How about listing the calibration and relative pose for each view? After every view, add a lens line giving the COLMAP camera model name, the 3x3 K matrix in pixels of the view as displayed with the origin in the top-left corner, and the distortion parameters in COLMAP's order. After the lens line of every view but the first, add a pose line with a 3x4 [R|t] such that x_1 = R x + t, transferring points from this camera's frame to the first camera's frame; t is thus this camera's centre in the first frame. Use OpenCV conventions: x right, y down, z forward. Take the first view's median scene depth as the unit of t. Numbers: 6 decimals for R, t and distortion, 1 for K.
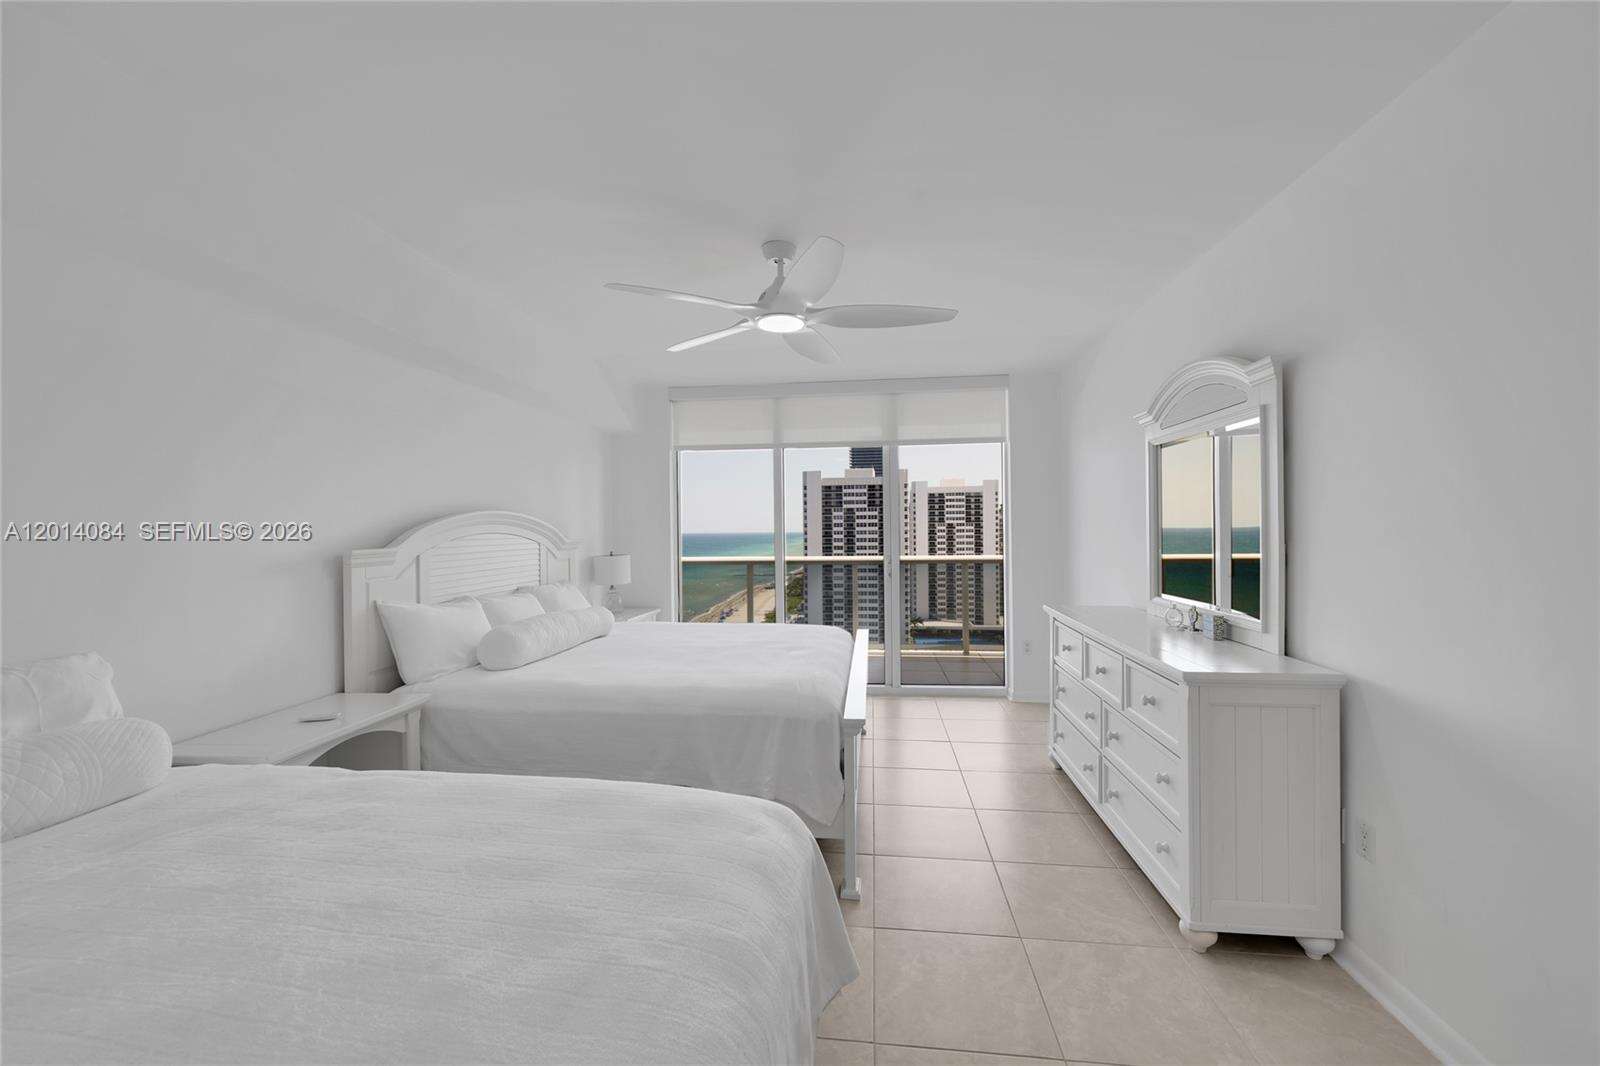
lens RADIAL K [[632.8, 0, 796.0], [0, 632.8, 533.2], [0, 0, 1]] dist [-0.000625, -0.000209]
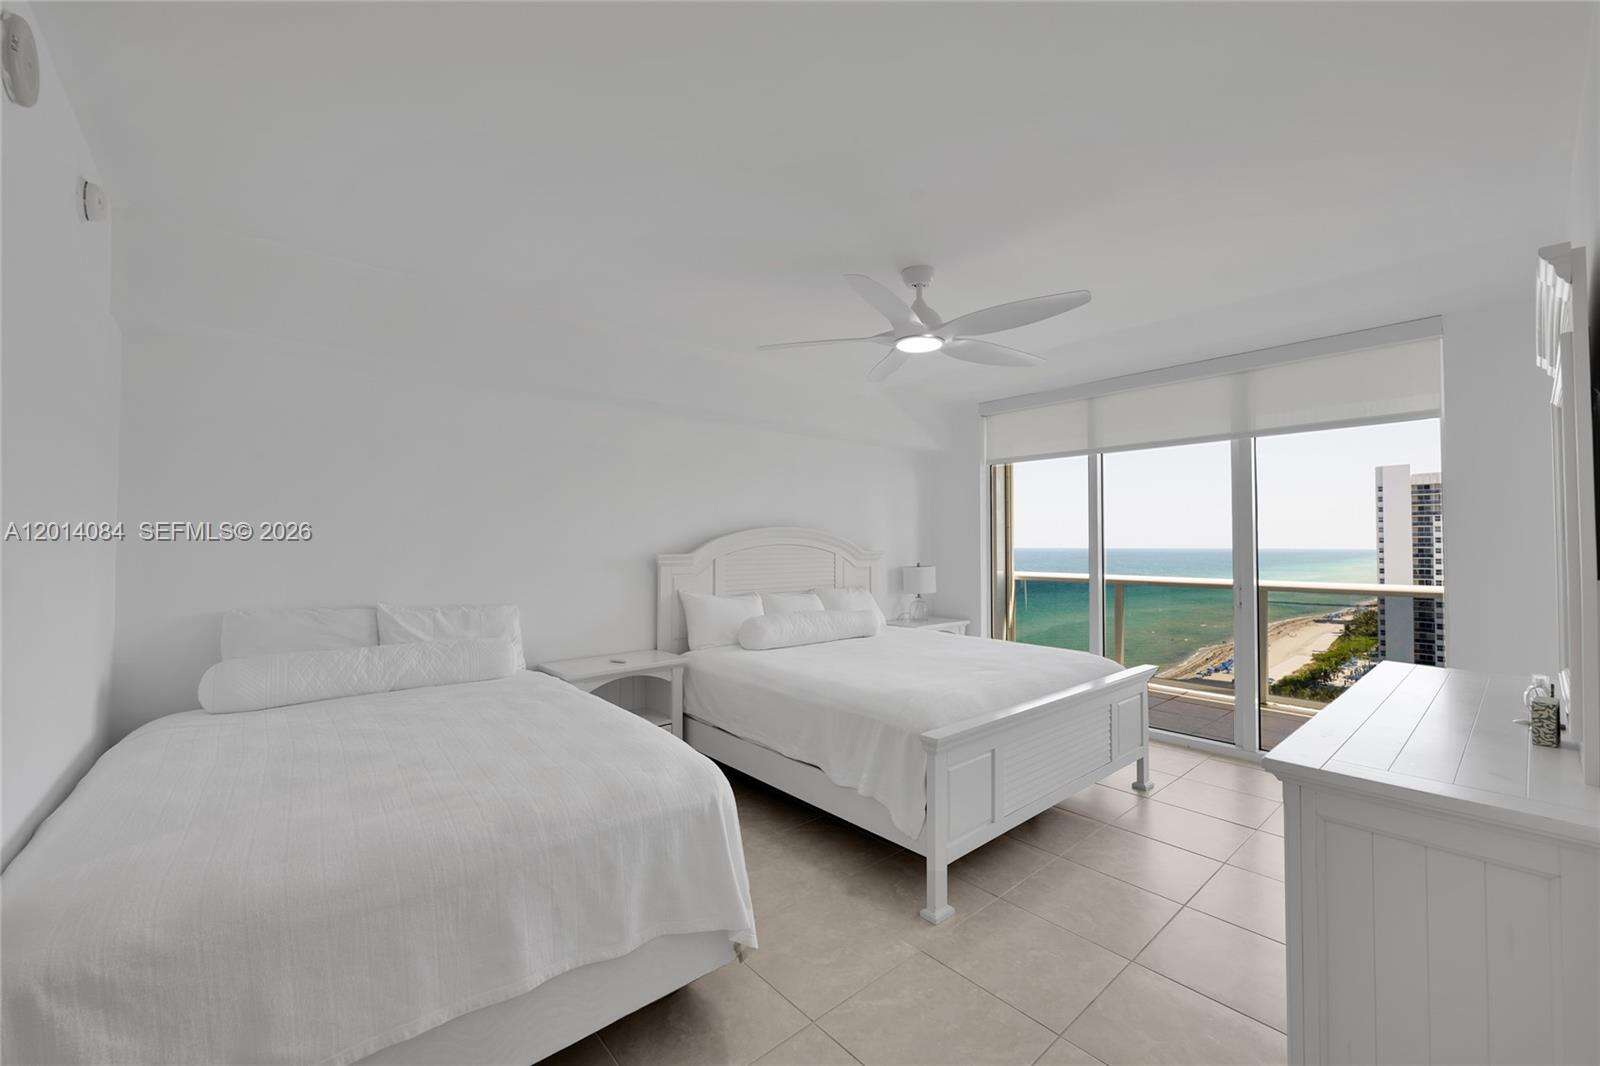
lens RADIAL K [[632.8, 0, 796.0], [0, 632.8, 533.2], [0, 0, 1]] dist [-0.000625, -0.000209]
pose [[0.740289, -0.001534, -0.672287, 0.323751], [-0.012573, 0.999791, -0.016126, -0.002178], [0.672171, 0.020391, 0.740115, 0.066159]]
